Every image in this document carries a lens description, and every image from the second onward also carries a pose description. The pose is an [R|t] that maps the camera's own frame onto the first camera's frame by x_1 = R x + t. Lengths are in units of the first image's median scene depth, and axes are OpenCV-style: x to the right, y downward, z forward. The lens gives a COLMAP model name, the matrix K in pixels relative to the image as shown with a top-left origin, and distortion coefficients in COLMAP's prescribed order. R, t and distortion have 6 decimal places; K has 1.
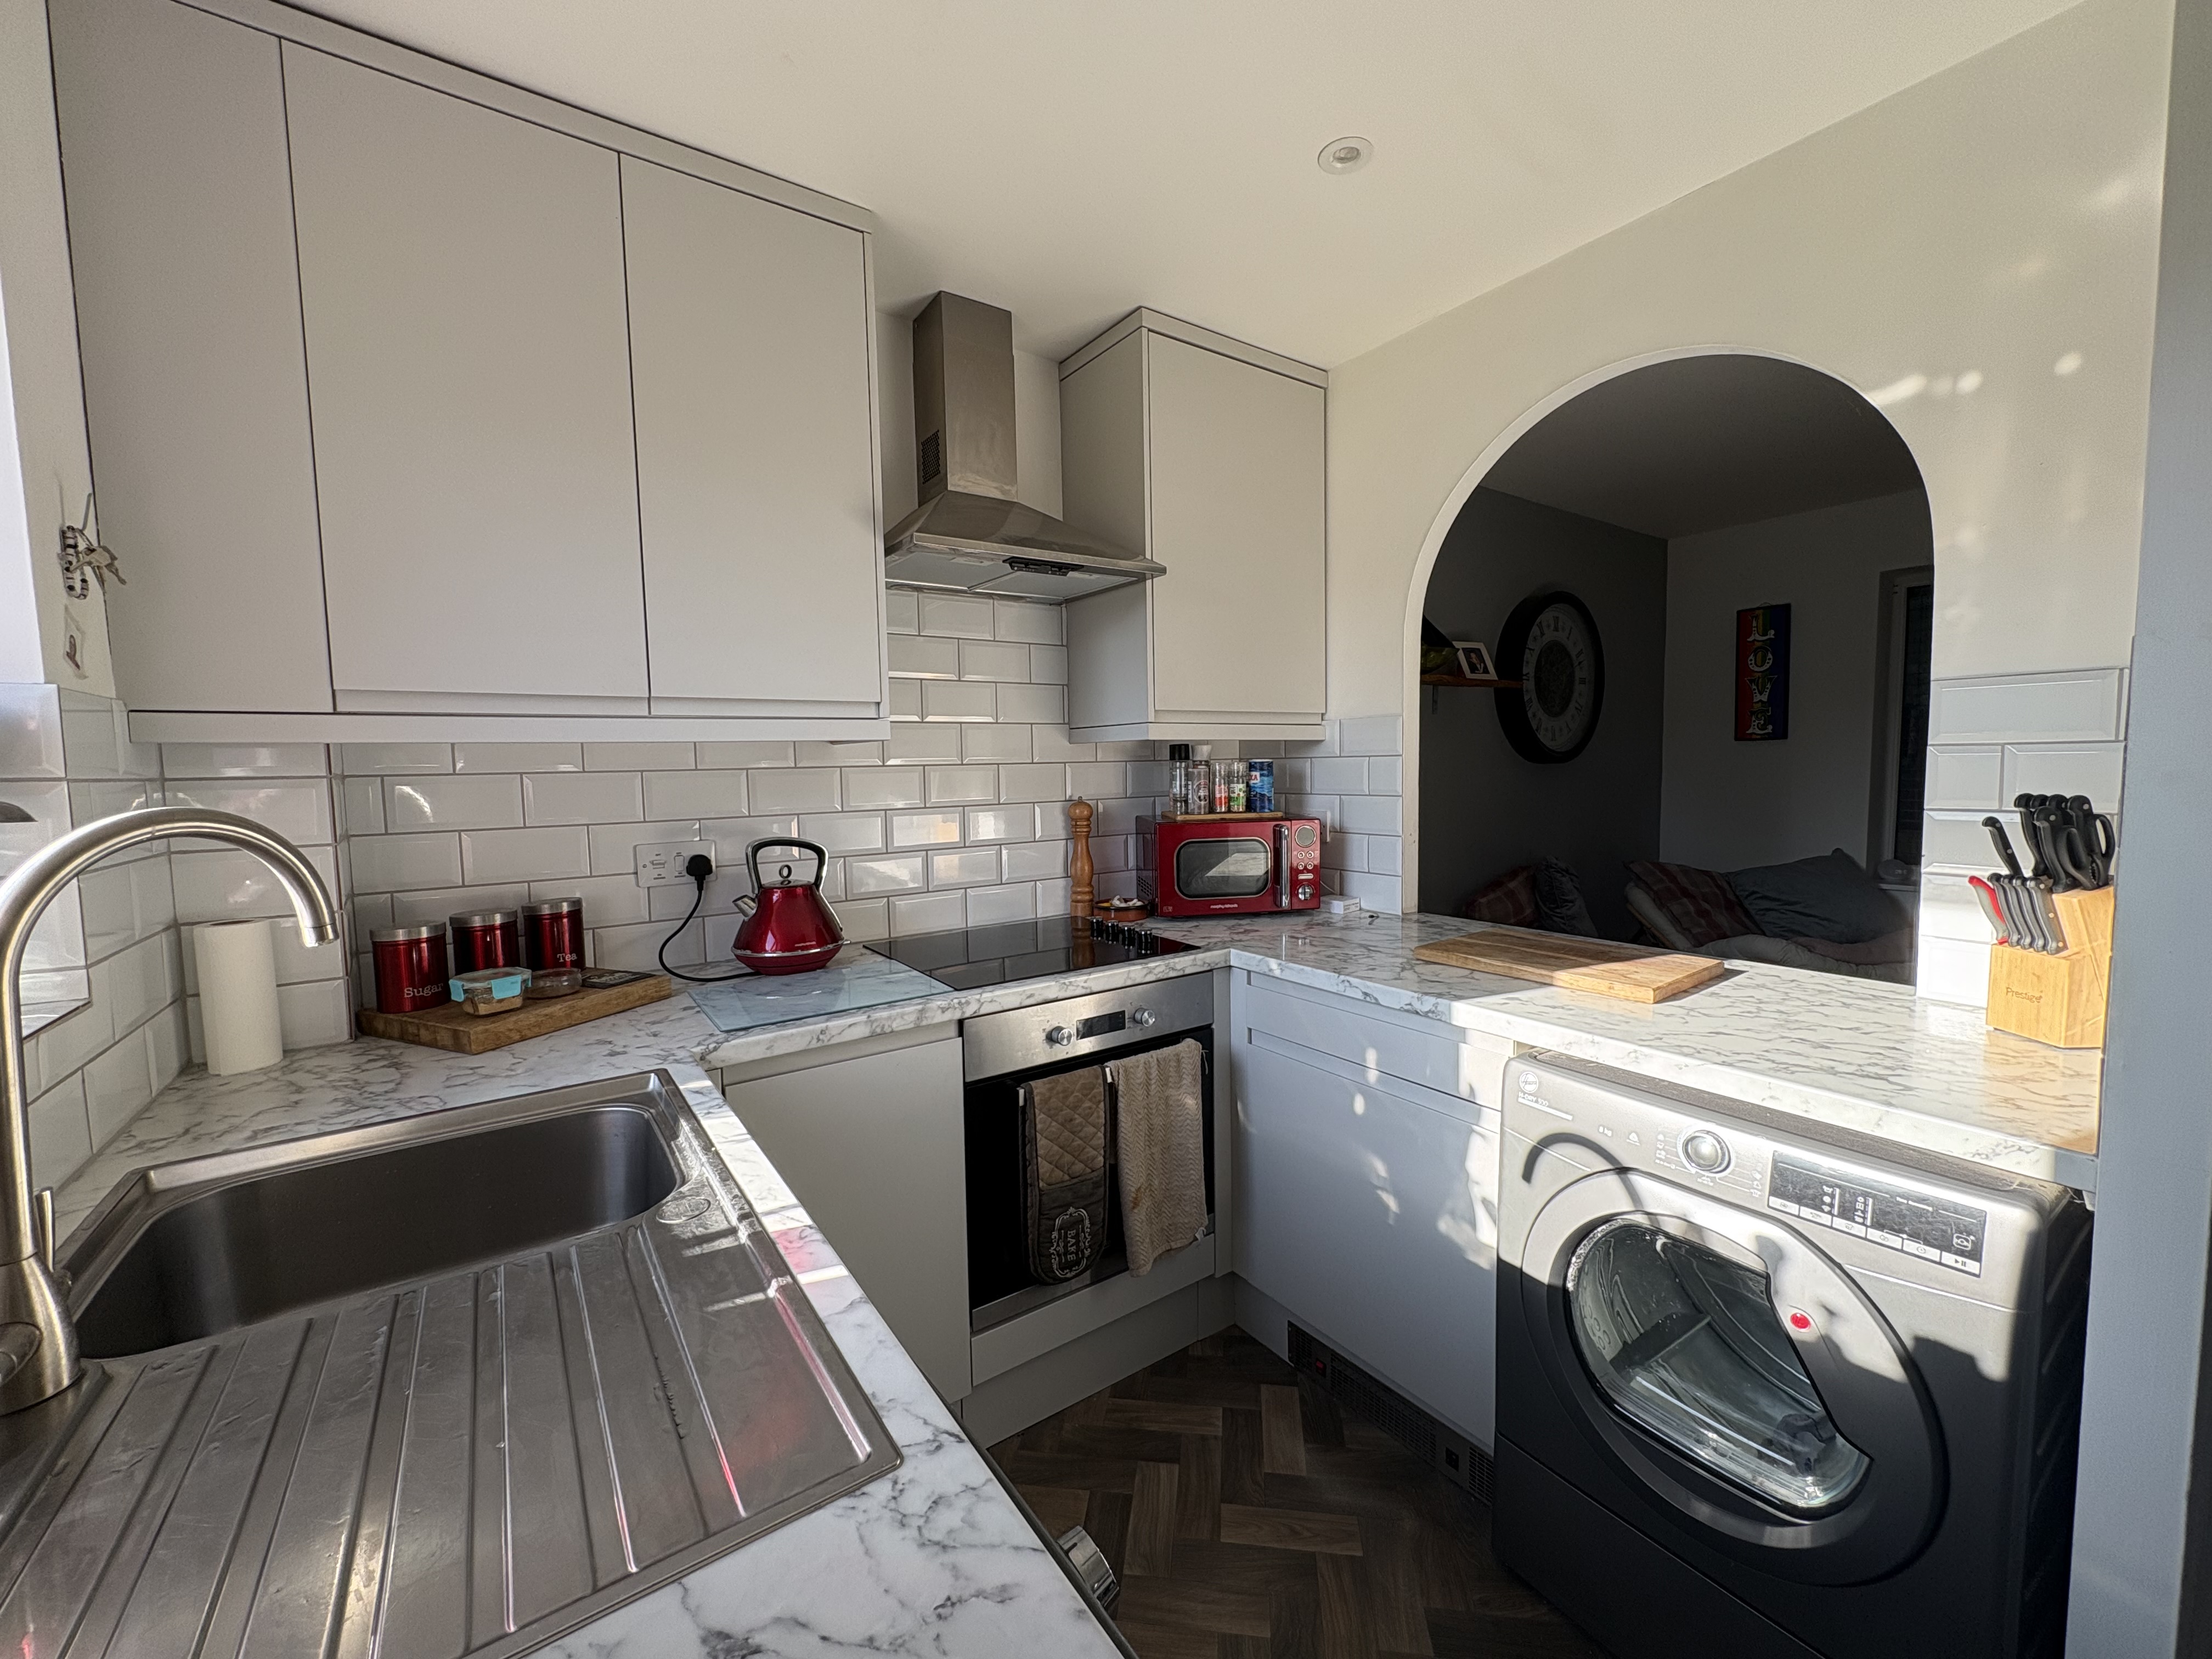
lens RADIAL K [[880.7, 0, 1102.5], [0, 880.7, 827.0], [0, 0, 1]] dist [-0.002585, 0.000589]
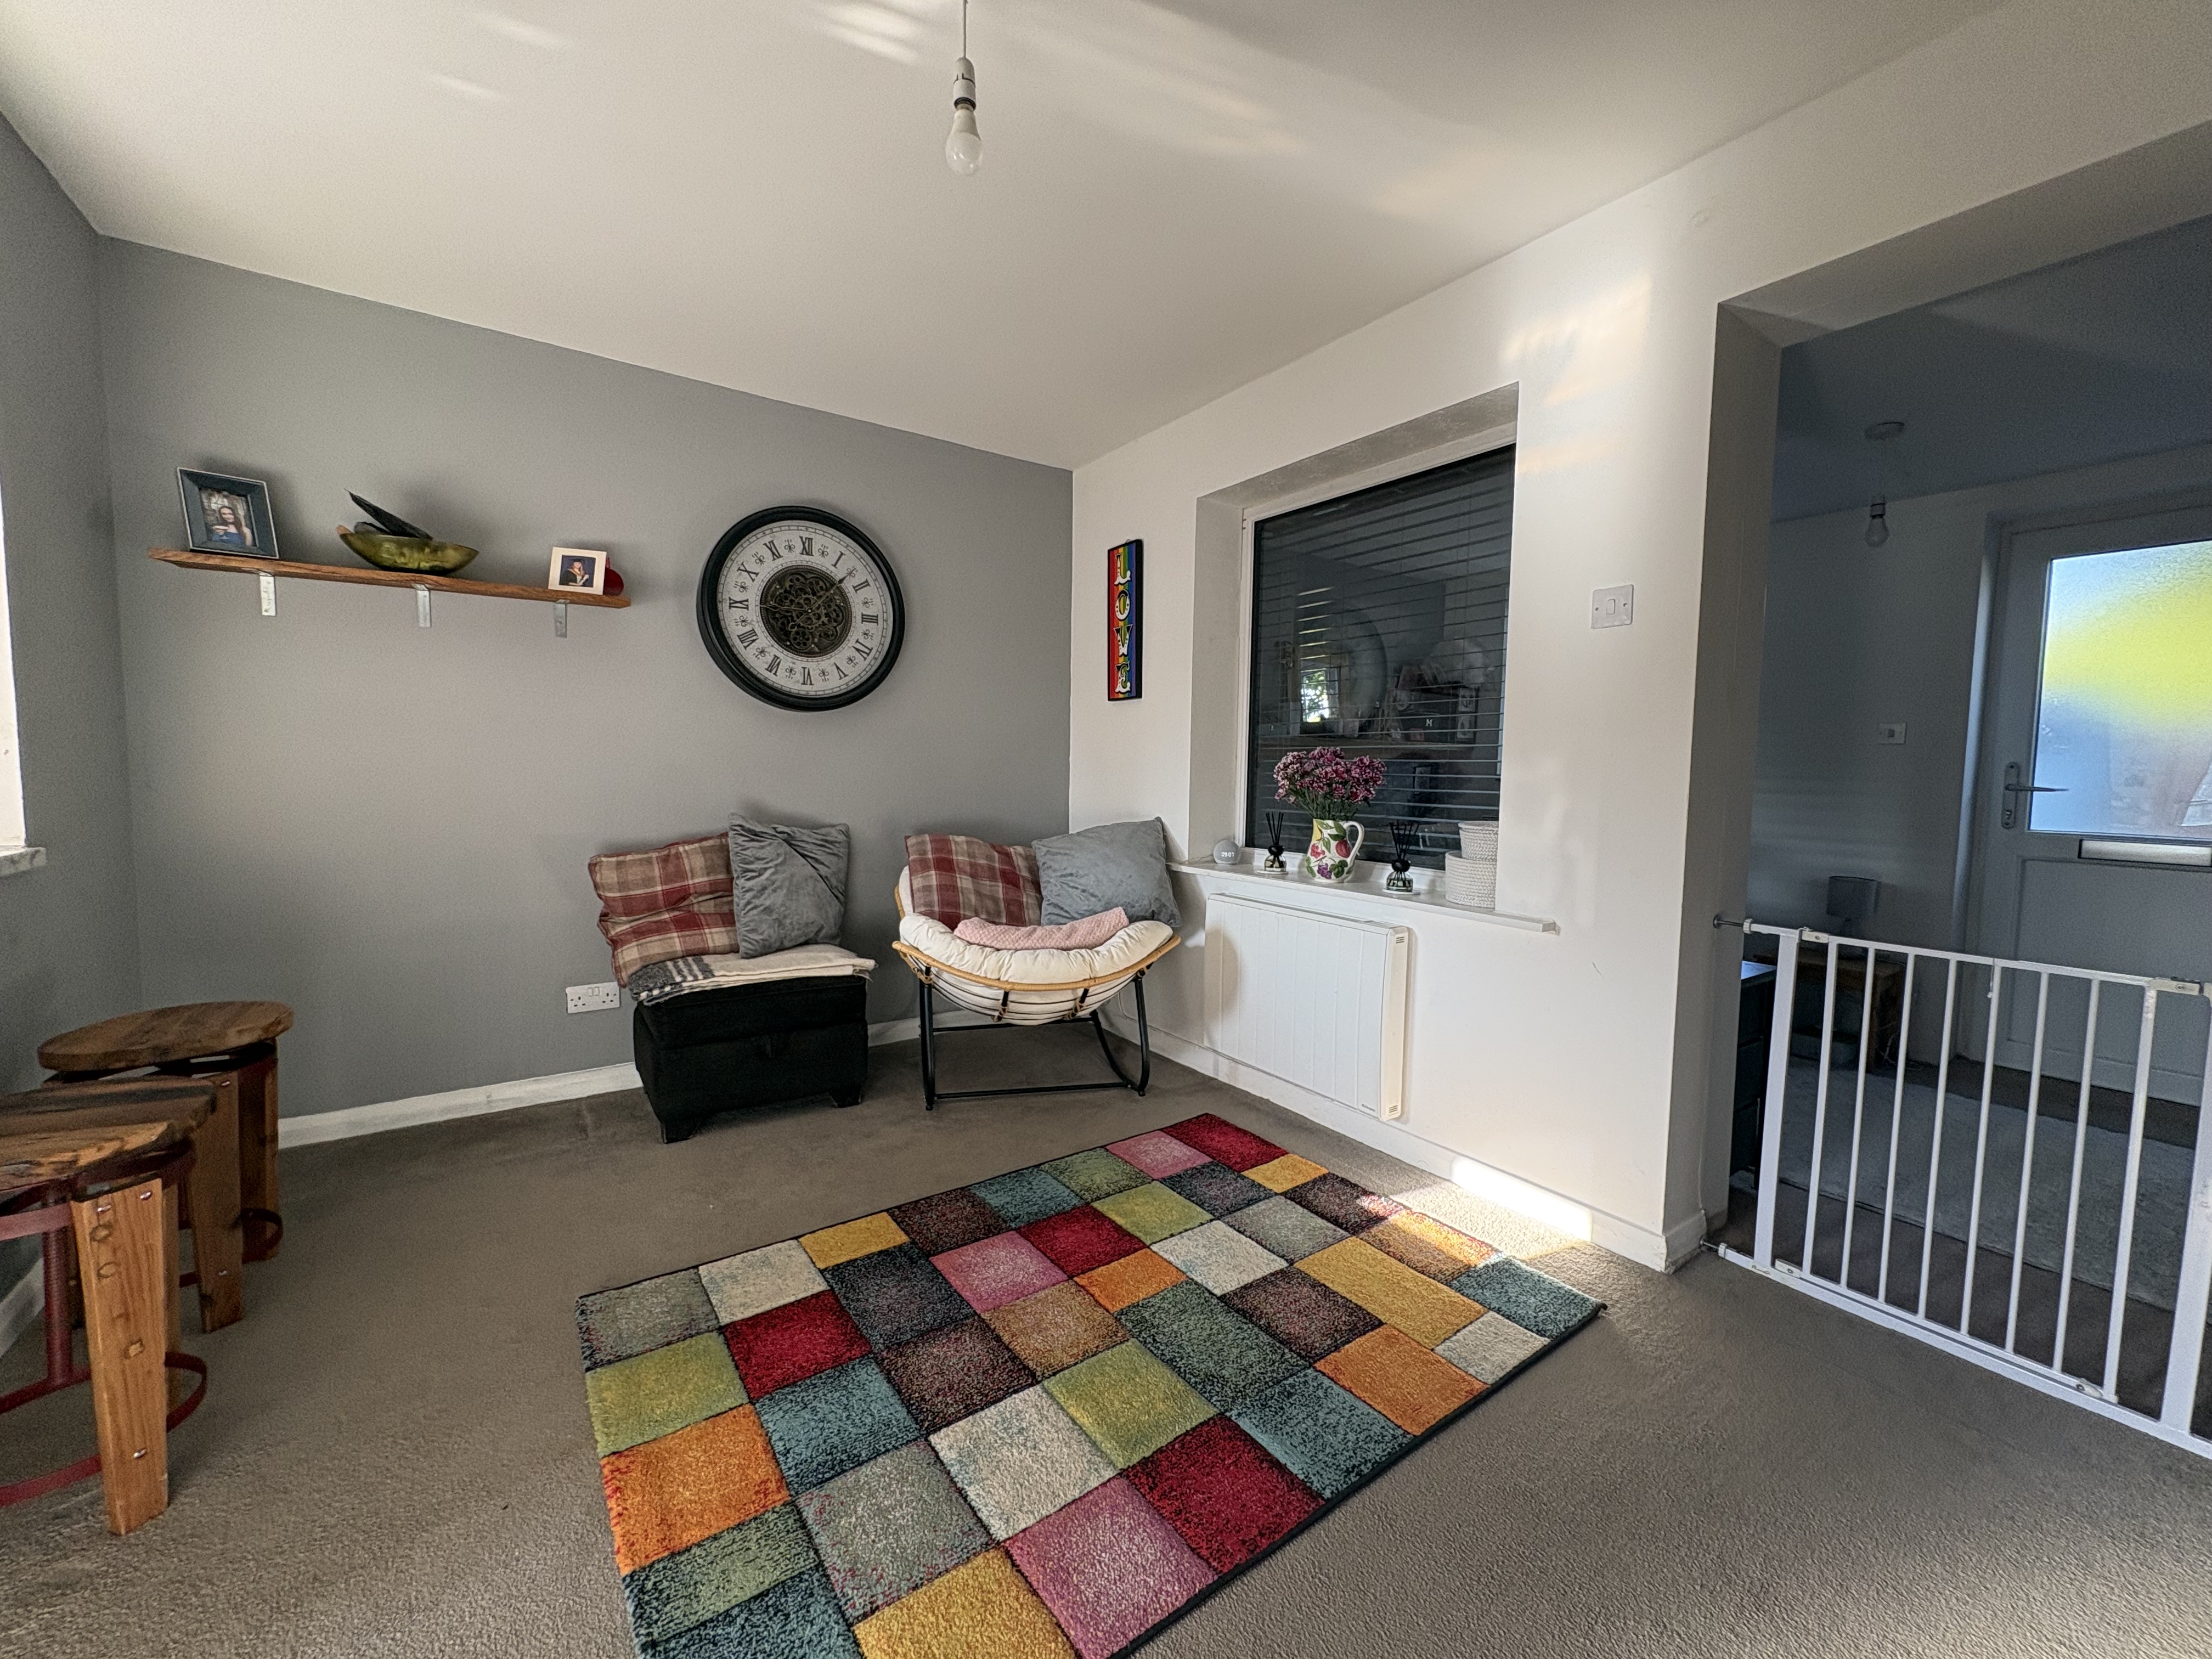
lens RADIAL K [[880.7, 0, 1108.1], [0, 880.7, 822.4], [0, 0, 1]] dist [-0.002585, 0.000589]
pose [[0.999474, 0.032177, 0.004032, 0.739289], [-0.032128, 0.999413, -0.011879, 0.030229], [-0.004412, 0.011743, 0.999921, 0.152336]]
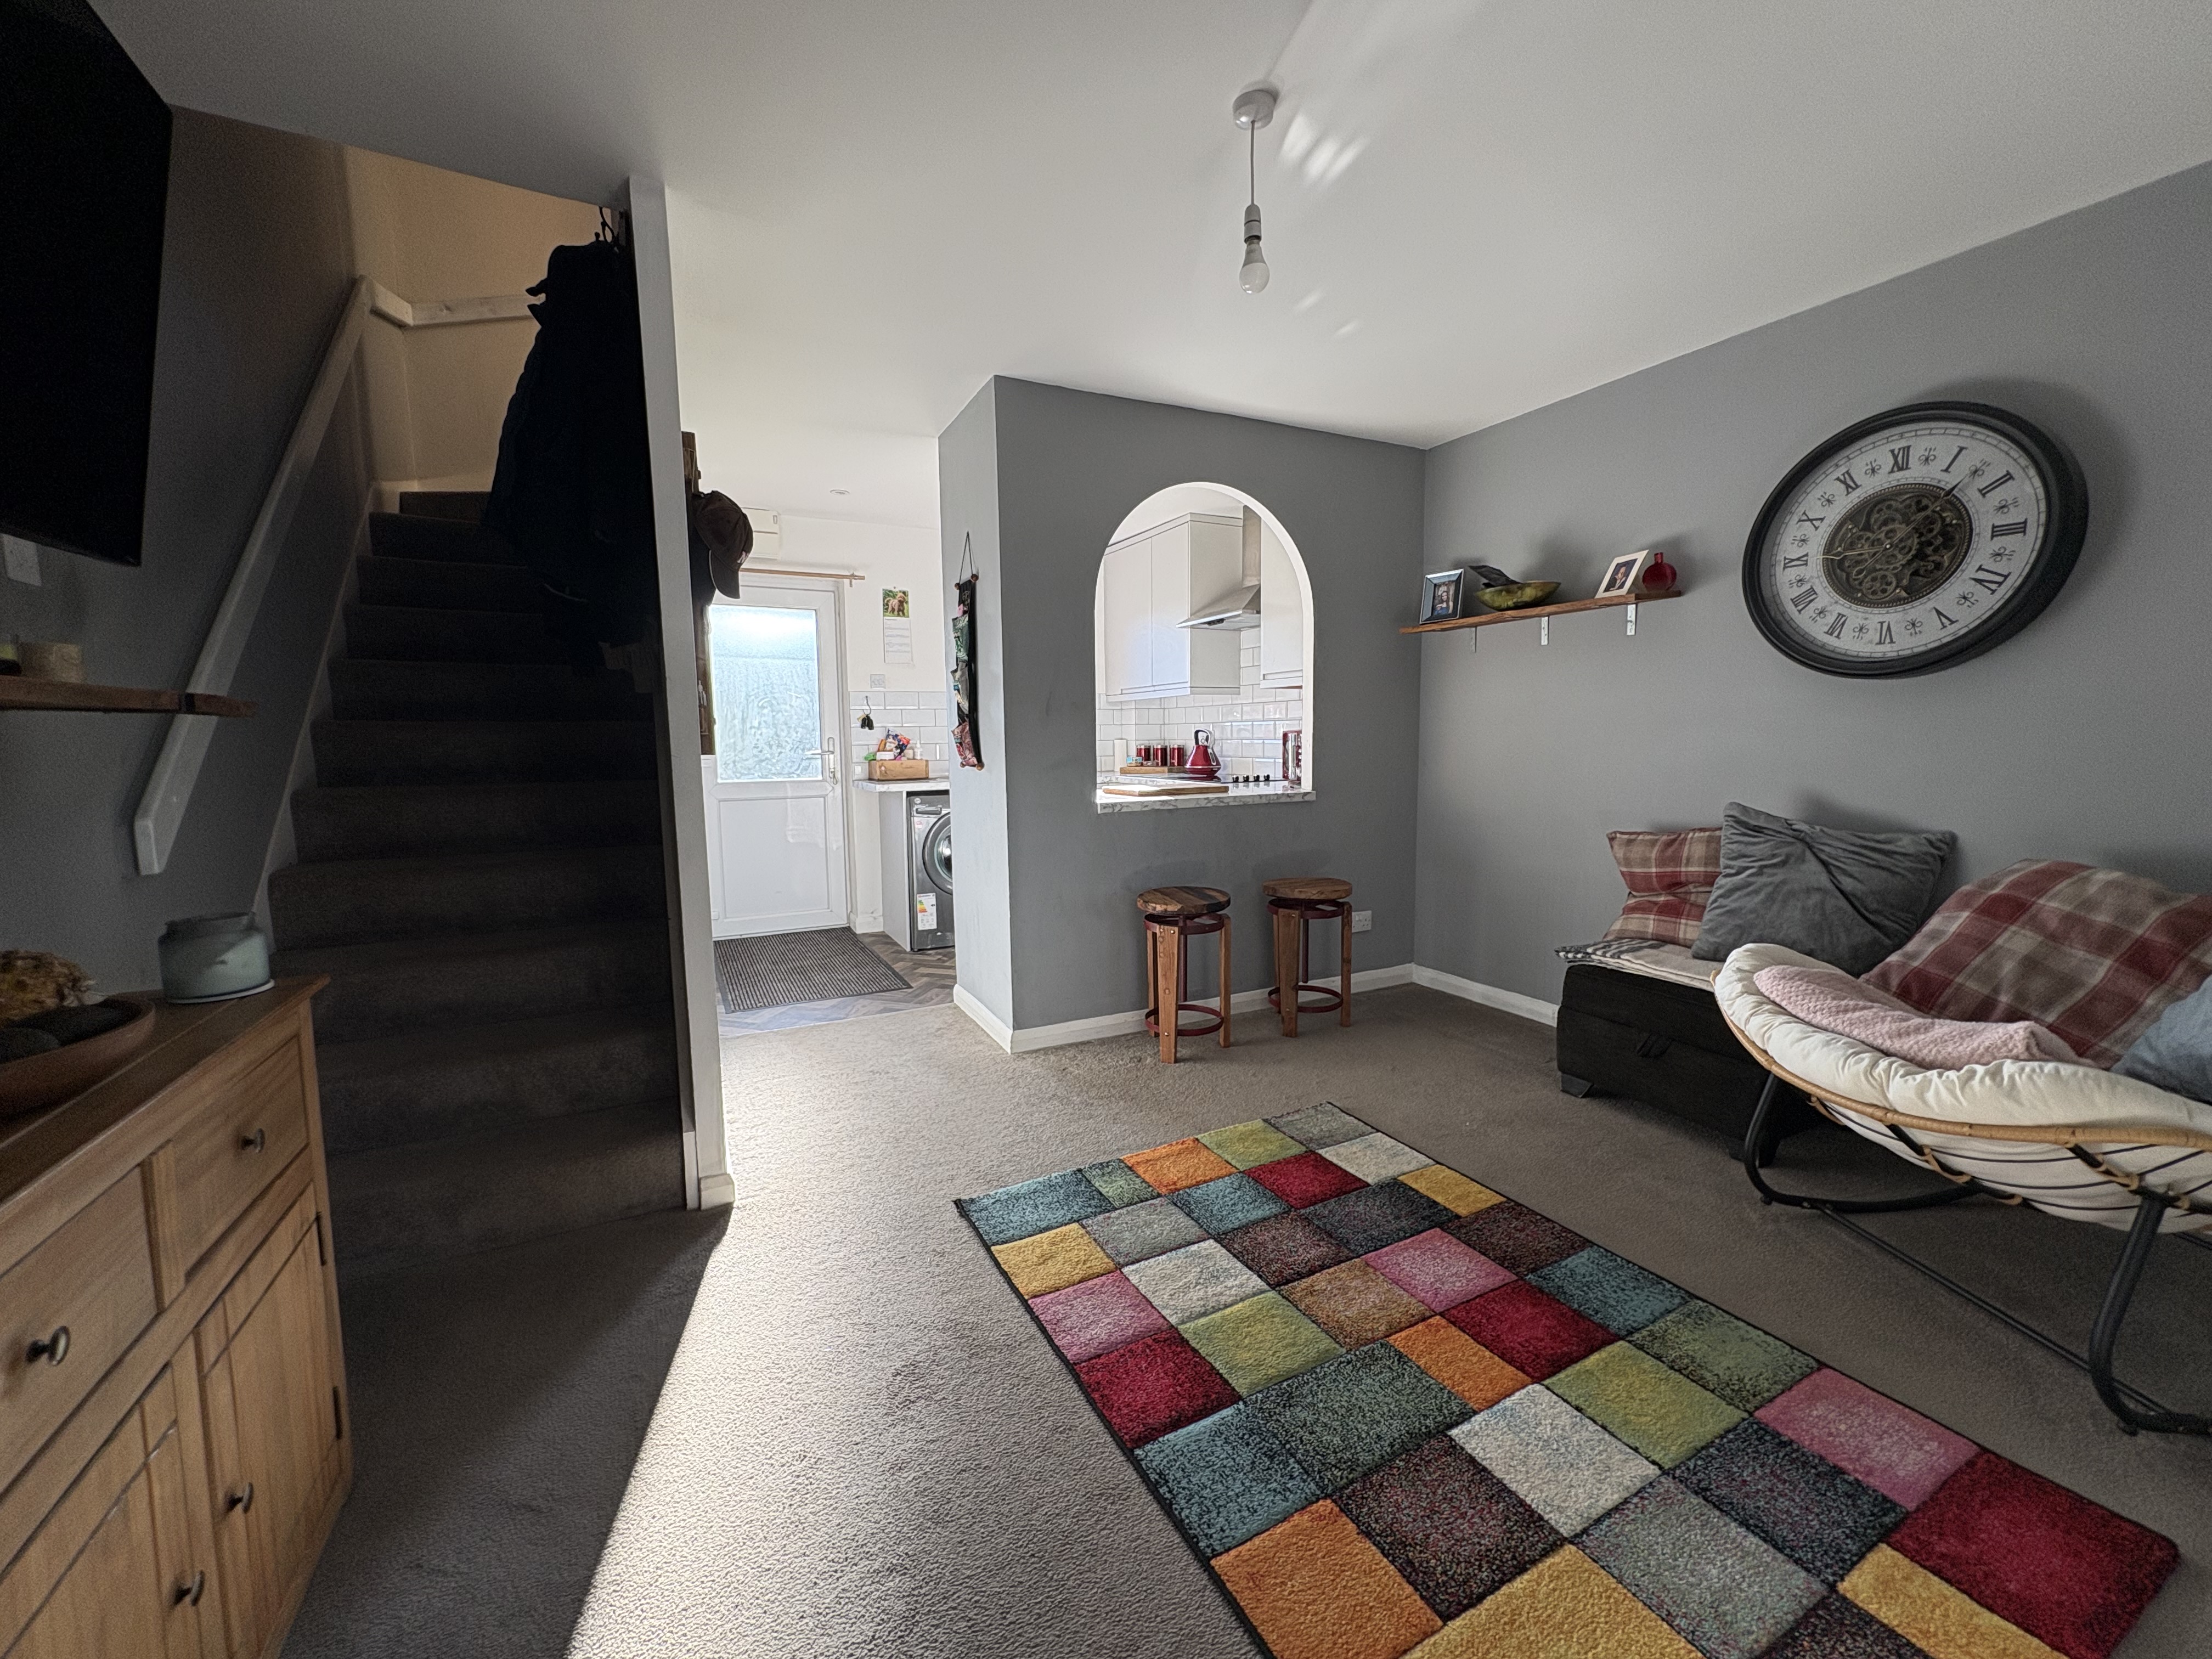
lens RADIAL K [[880.7, 0, 1105.2], [0, 880.7, 820.9], [0, 0, 1]] dist [-0.002585, 0.000589]
pose [[-0.131881, 0.116546, -0.984390, 1.139019], [-0.058848, 0.990392, 0.125140, -0.016343], [0.989517, 0.074433, -0.123756, 0.487337]]
